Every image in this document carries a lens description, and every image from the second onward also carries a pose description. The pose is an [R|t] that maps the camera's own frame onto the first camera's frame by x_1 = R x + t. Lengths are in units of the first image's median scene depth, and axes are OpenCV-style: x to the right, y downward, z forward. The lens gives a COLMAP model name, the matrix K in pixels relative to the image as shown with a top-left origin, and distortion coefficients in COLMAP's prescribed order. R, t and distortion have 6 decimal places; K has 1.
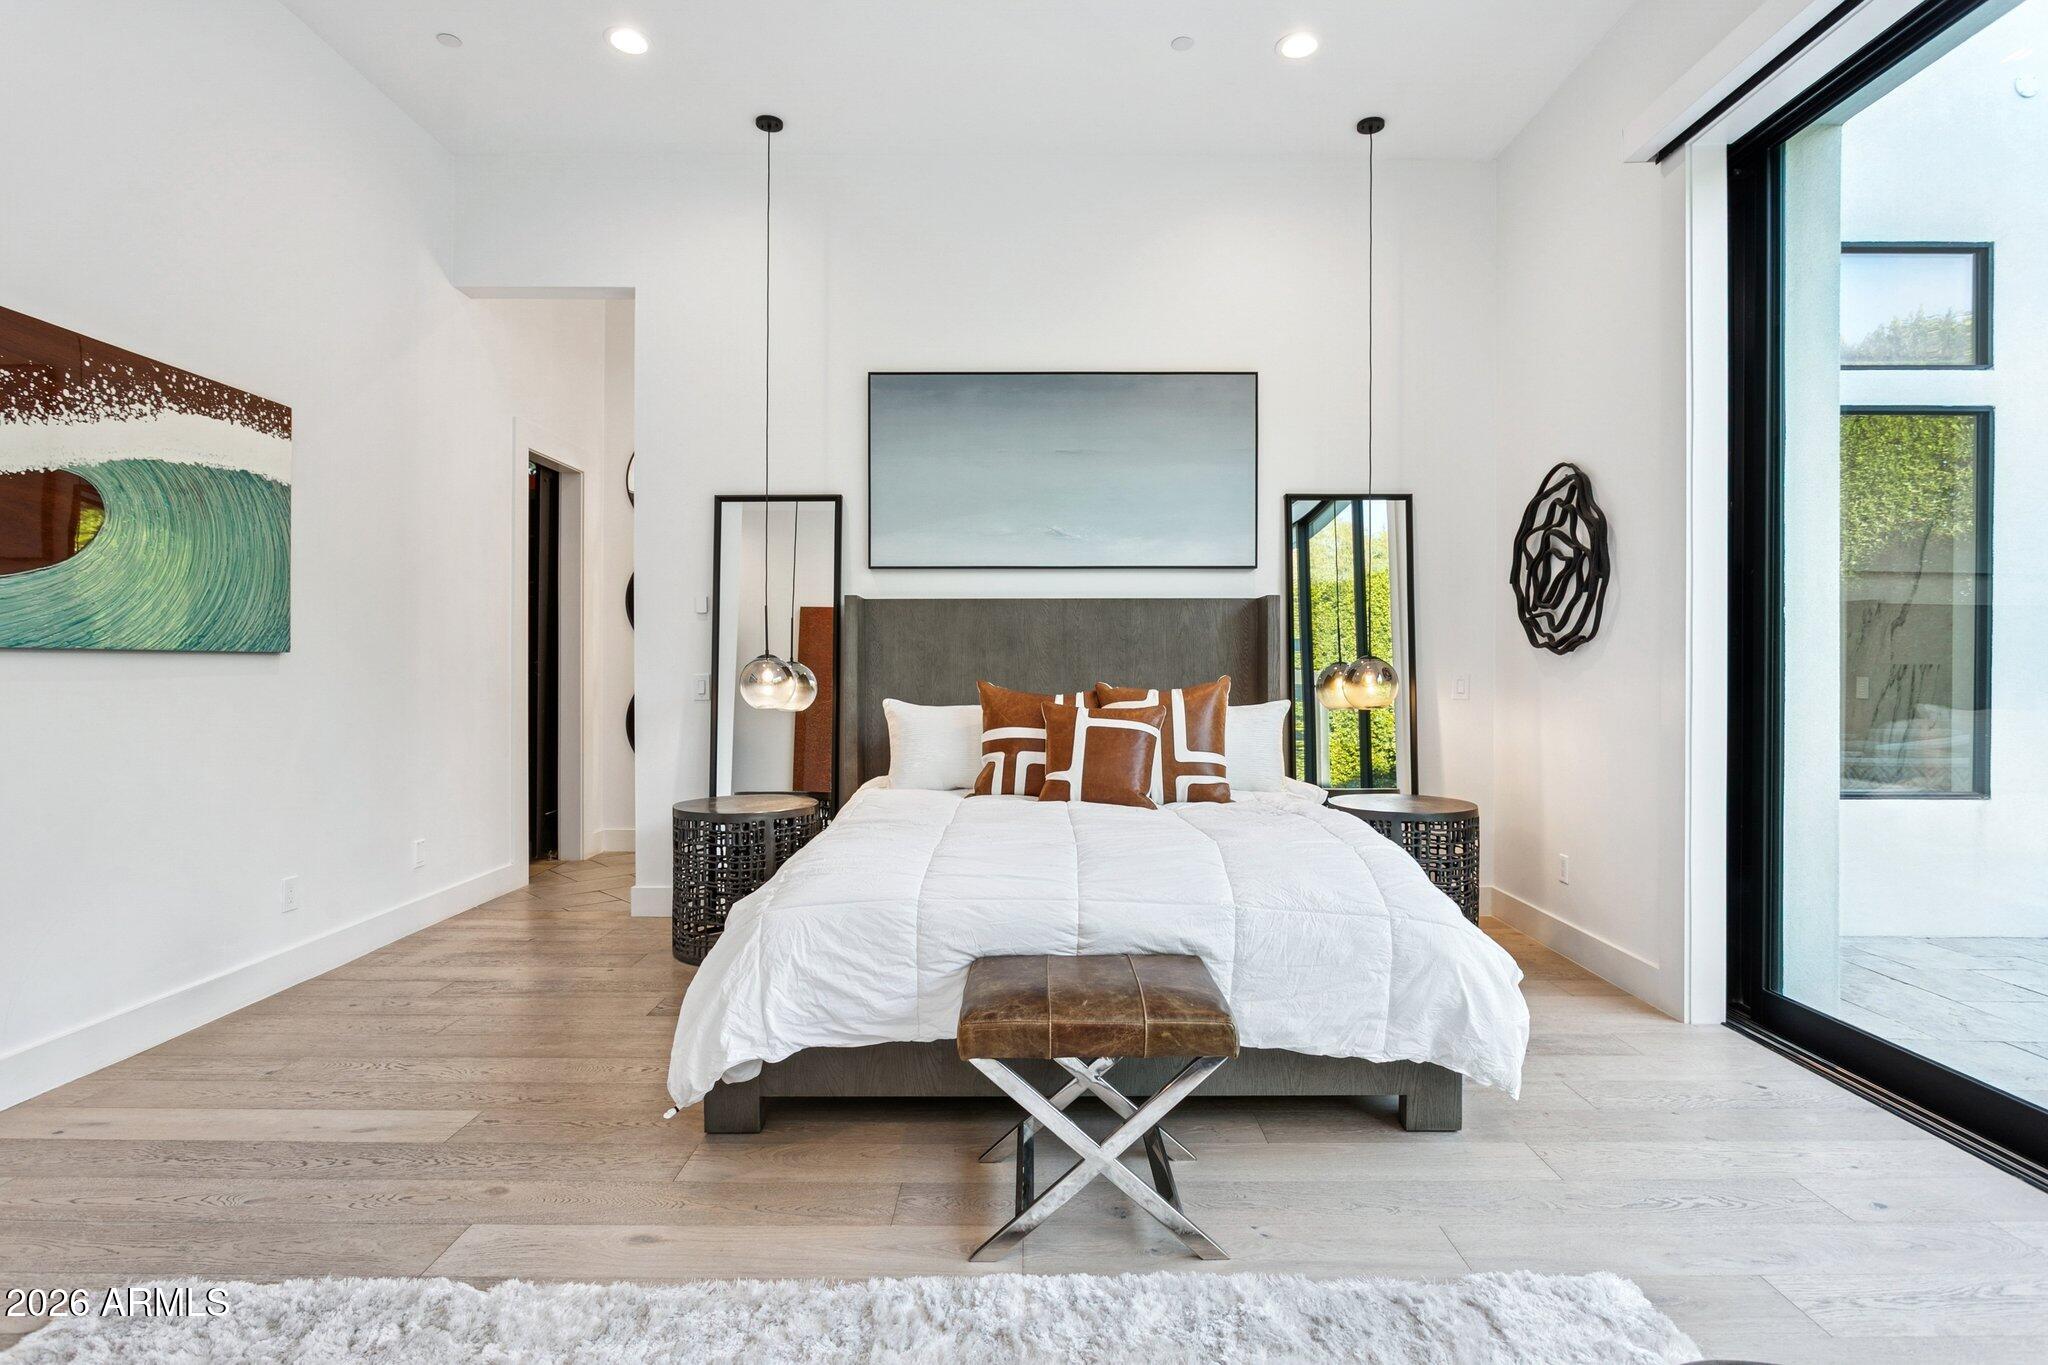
lens RADIAL K [[1030.9, 0, 1021.2], [0, 1030.9, 671.6], [0, 0, 1]] dist [-0.008093, 0.002067]
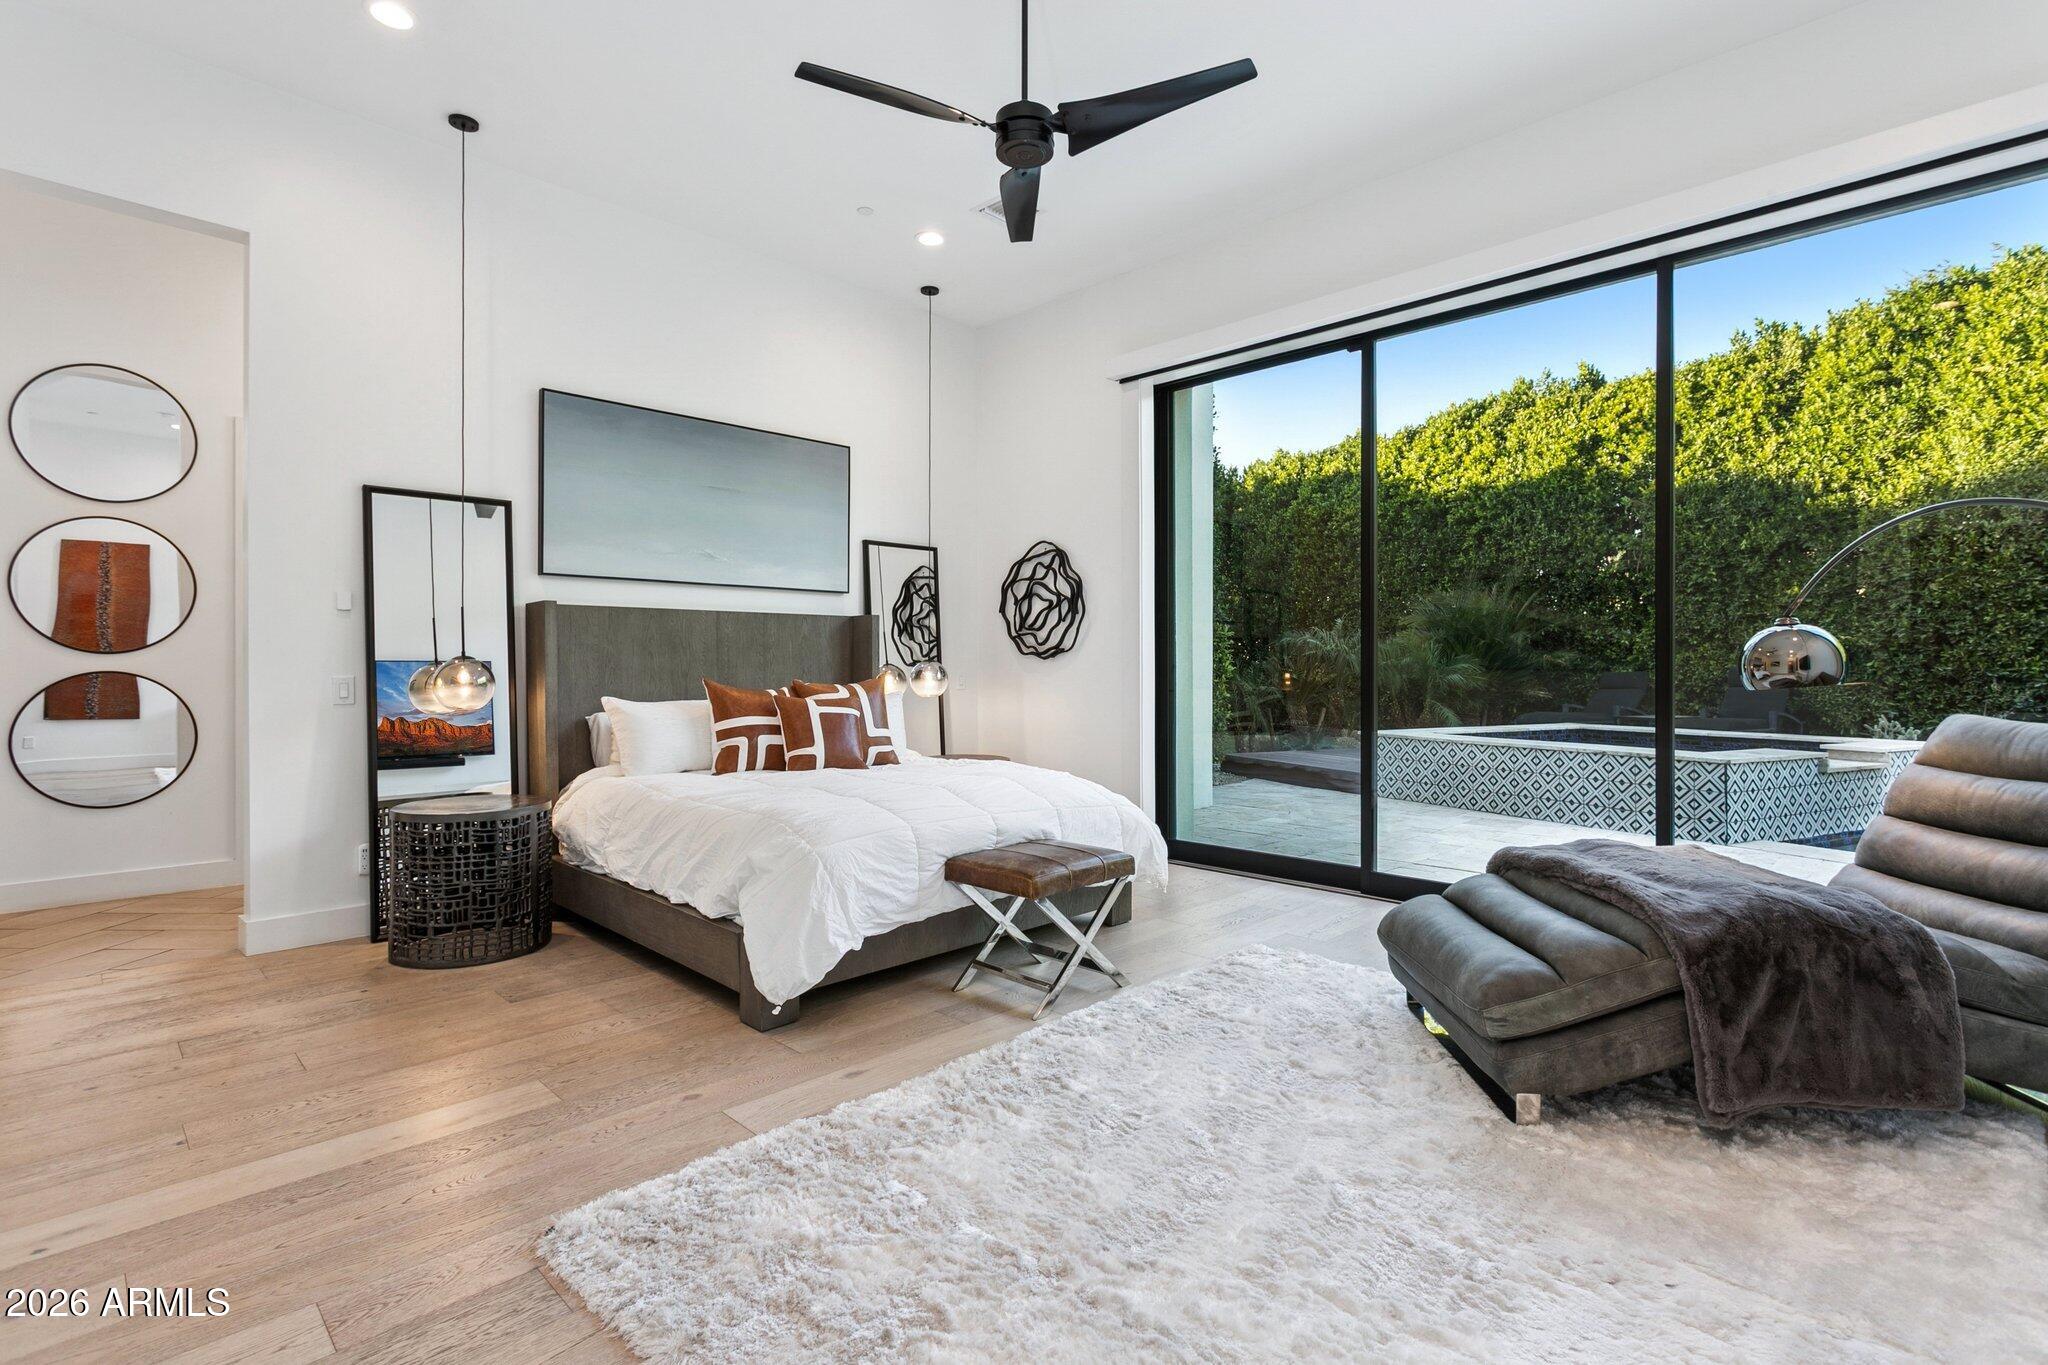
lens RADIAL K [[978.8, 0, 1017.7], [0, 978.8, 671.1], [0, 0, 1]] dist [0.000183, 0.001650]
pose [[0.702765, -0.004548, 0.711408, -0.629655], [0.005253, 0.999985, 0.001204, 0.000123], [-0.711403, 0.002891, 0.702779, -0.055648]]
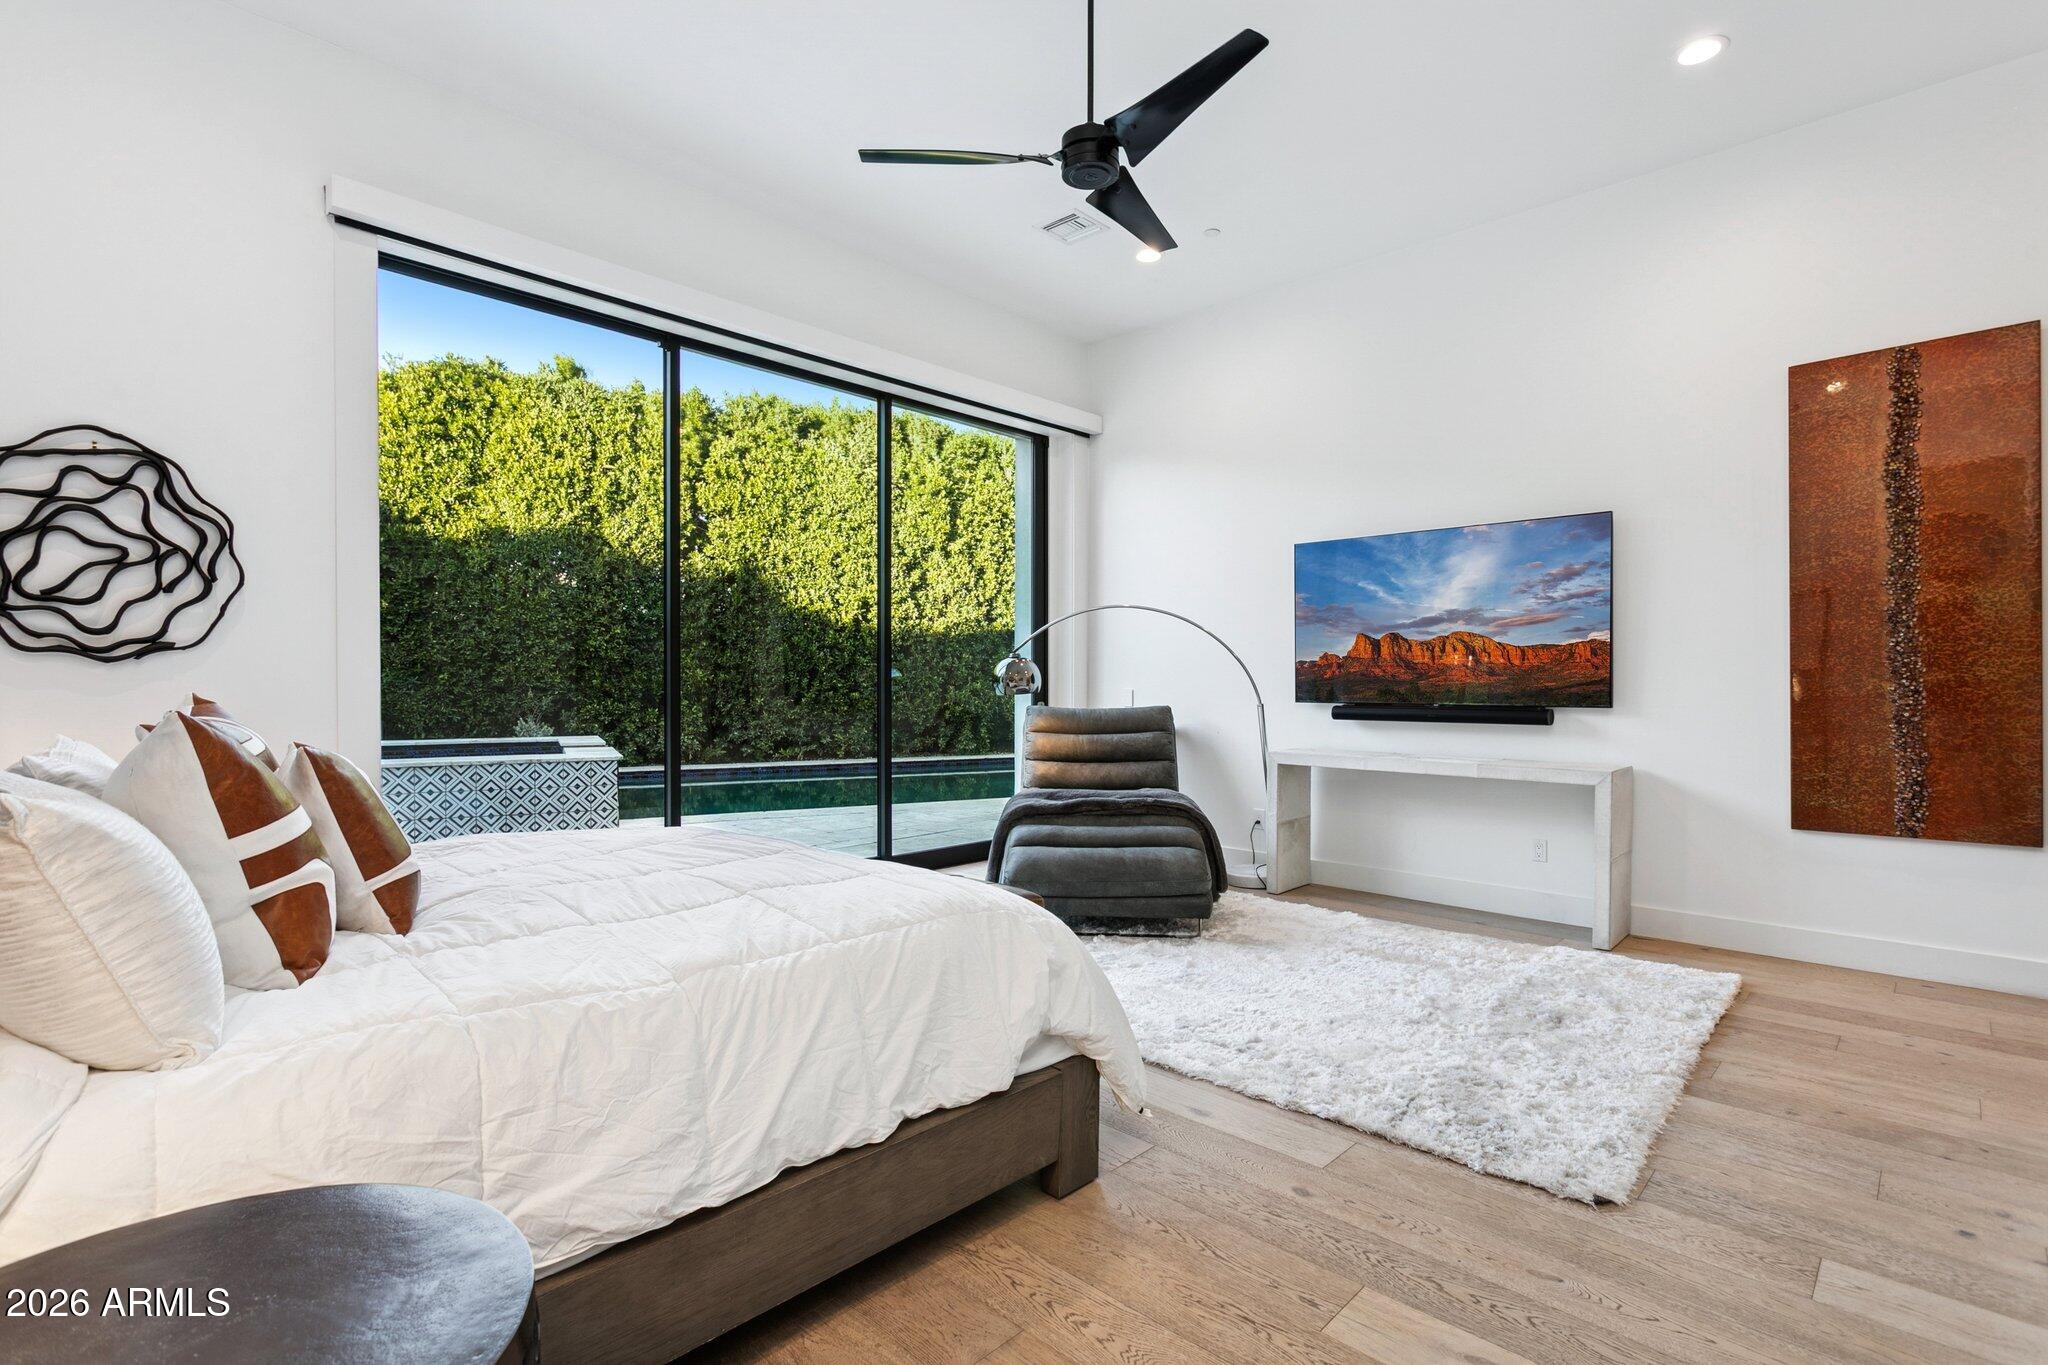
lens RADIAL K [[978.8, 0, 1028.8], [0, 978.8, 691.1], [0, 0, 1]] dist [0.000183, 0.001650]
pose [[-0.736526, -0.010990, 0.676320, -0.572614], [-0.000517, 0.999877, 0.015683, -0.006712], [-0.676409, 0.011201, -0.736441, 1.127216]]
